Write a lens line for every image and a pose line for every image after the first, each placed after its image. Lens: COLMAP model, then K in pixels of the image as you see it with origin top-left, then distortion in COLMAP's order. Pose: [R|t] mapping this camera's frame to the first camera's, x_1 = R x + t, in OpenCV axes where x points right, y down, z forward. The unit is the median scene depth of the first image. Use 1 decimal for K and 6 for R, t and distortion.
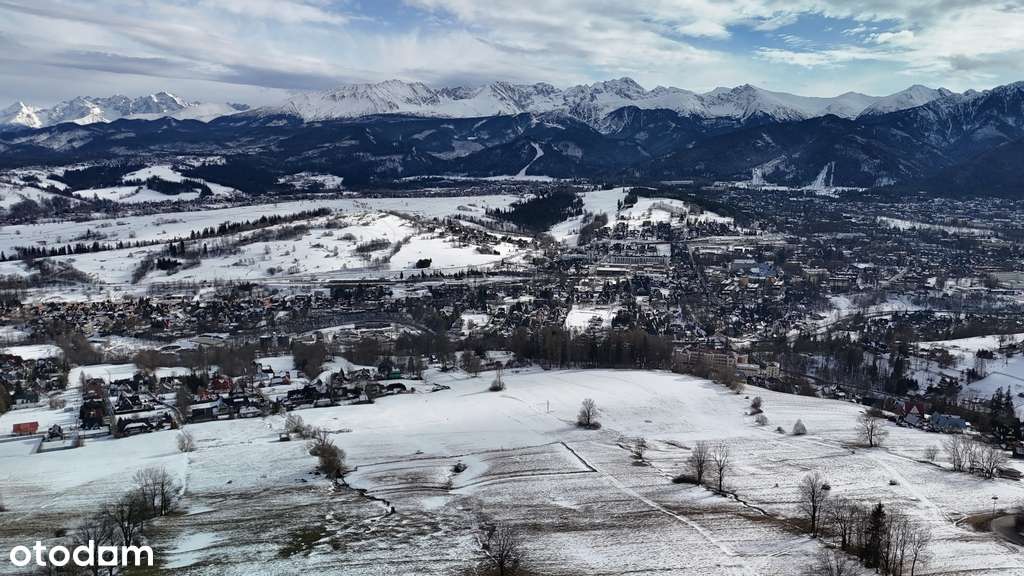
lens RADIAL K [[749.1, 0, 514.2], [0, 749.1, 284.6], [0, 0, 1]] dist [0.088453, -0.091319]
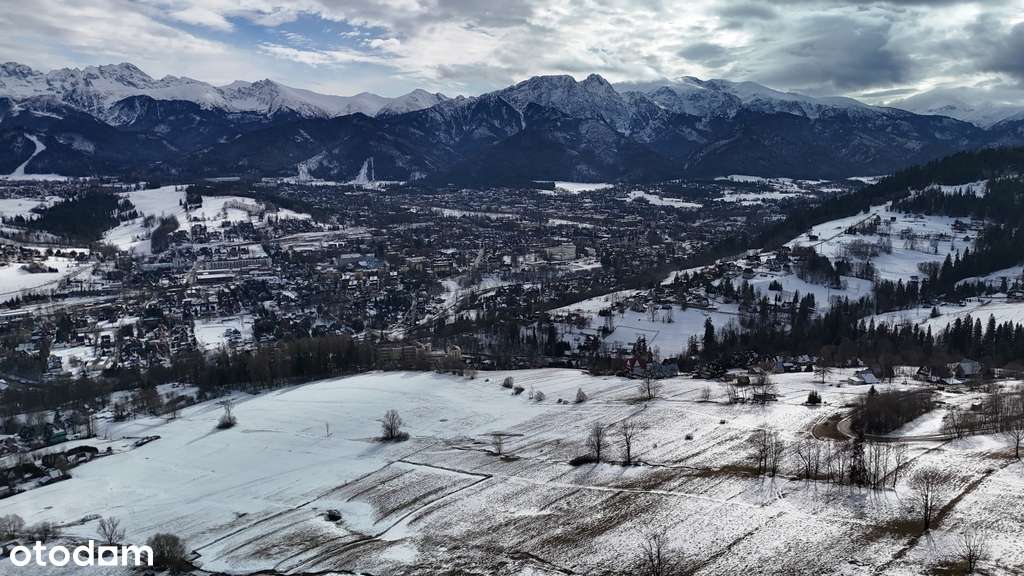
lens RADIAL K [[749.1, 0, 514.2], [0, 749.1, 284.6], [0, 0, 1]] dist [0.088453, -0.091319]
pose [[0.819872, -0.106037, 0.562641, -0.065408], [0.102658, 0.994001, 0.037740, -0.005636], [-0.563268, 0.026818, 0.825839, 0.028142]]
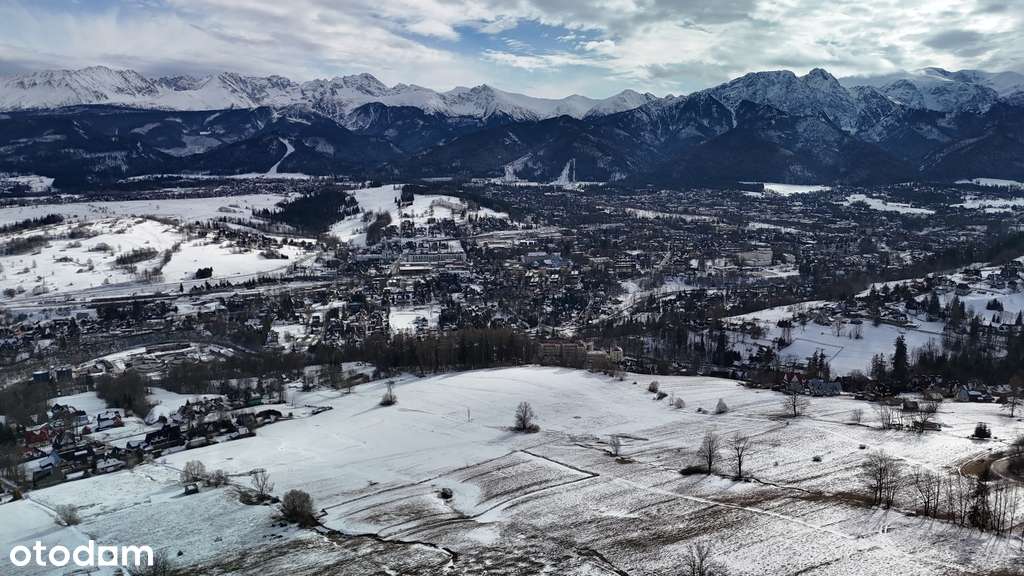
lens RADIAL K [[749.1, 0, 514.2], [0, 749.1, 284.6], [0, 0, 1]] dist [0.088453, -0.091319]
pose [[0.943243, -0.062710, 0.326130, -0.050206], [0.061324, 0.998012, 0.014540, -0.003643], [-0.326394, 0.006285, 0.945213, 0.017288]]
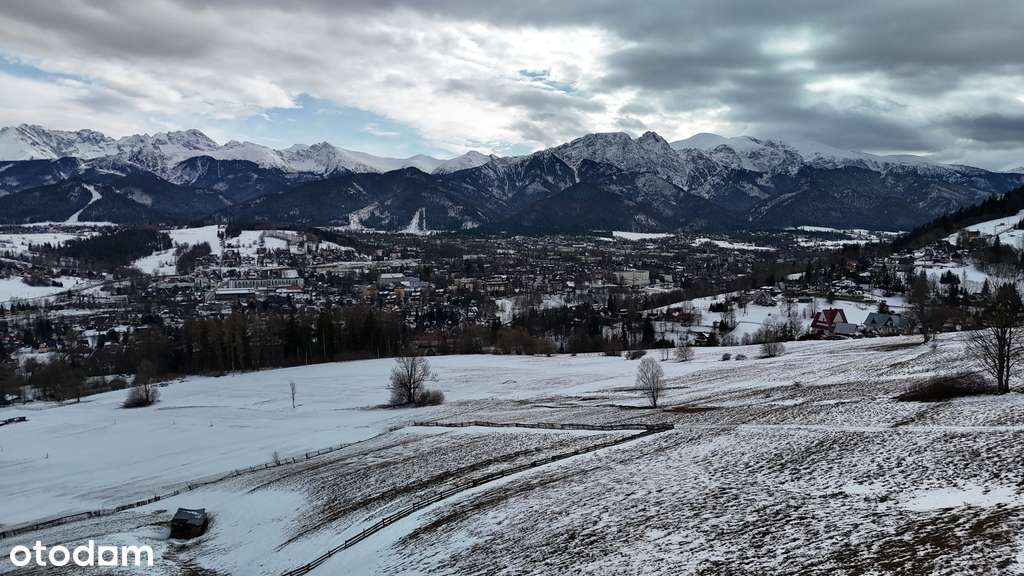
lens RADIAL K [[749.1, 0, 514.2], [0, 749.1, 284.6], [0, 0, 1]] dist [0.088453, -0.091319]
pose [[0.856537, -0.050944, 0.513566, -0.019604], [0.094067, 0.993857, -0.058301, 0.033057], [-0.507441, 0.098247, 0.856067, 0.124350]]
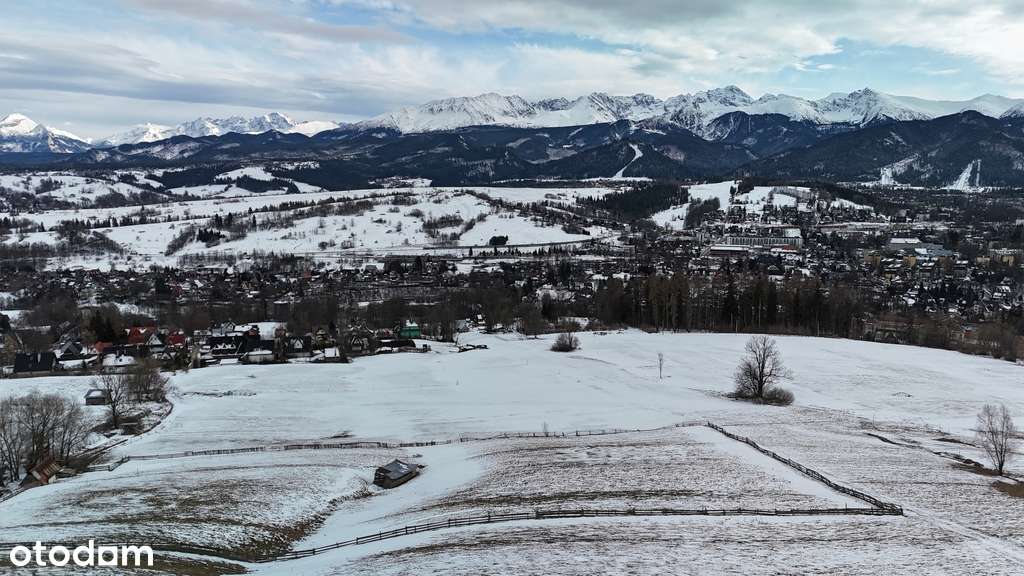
lens RADIAL K [[749.1, 0, 514.2], [0, 749.1, 284.6], [0, 0, 1]] dist [0.088453, -0.091319]
pose [[0.991887, 0.015717, -0.126144, 0.002783], [-0.018946, 0.999522, -0.024439, 0.030575], [0.125700, 0.026631, 0.991711, 0.123654]]
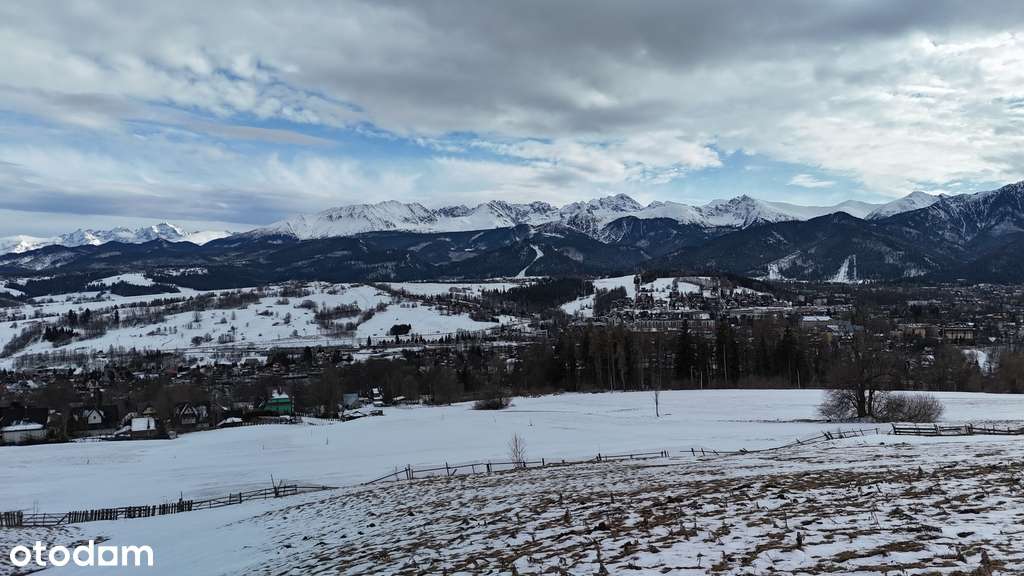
lens RADIAL K [[749.1, 0, 514.2], [0, 749.1, 284.6], [0, 0, 1]] dist [0.088453, -0.091319]
pose [[0.999767, -0.021429, 0.002486, -0.003294], [0.021545, 0.986071, -0.164924, 0.041324], [0.001083, 0.164939, 0.986303, 0.169300]]
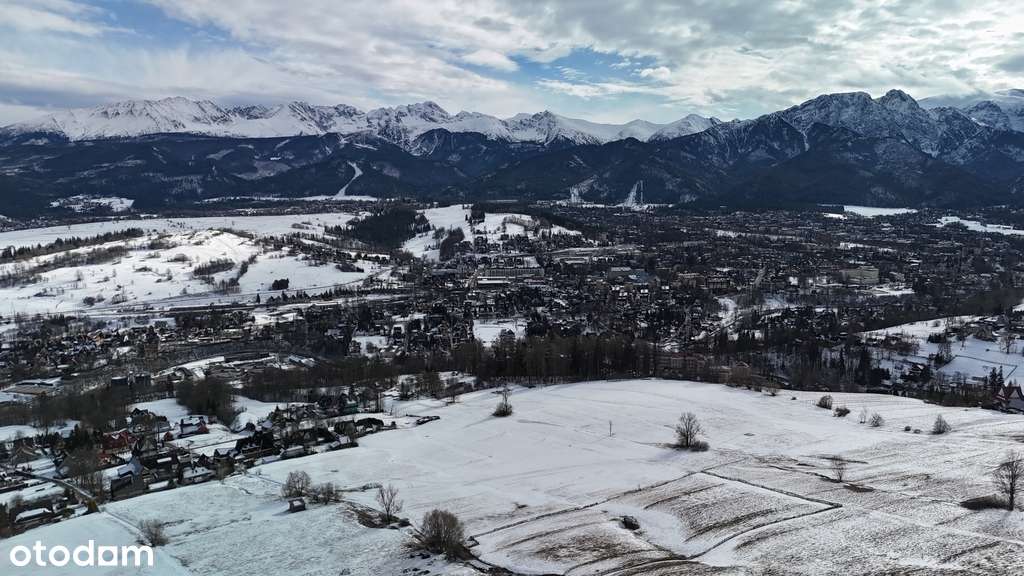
lens RADIAL K [[749.1, 0, 514.2], [0, 749.1, 284.6], [0, 0, 1]] dist [0.088453, -0.091319]
pose [[0.965489, -0.041780, 0.257072, -0.062524], [0.050192, 0.998395, -0.026245, 0.006391], [-0.255563, 0.038242, 0.966036, 0.060802]]
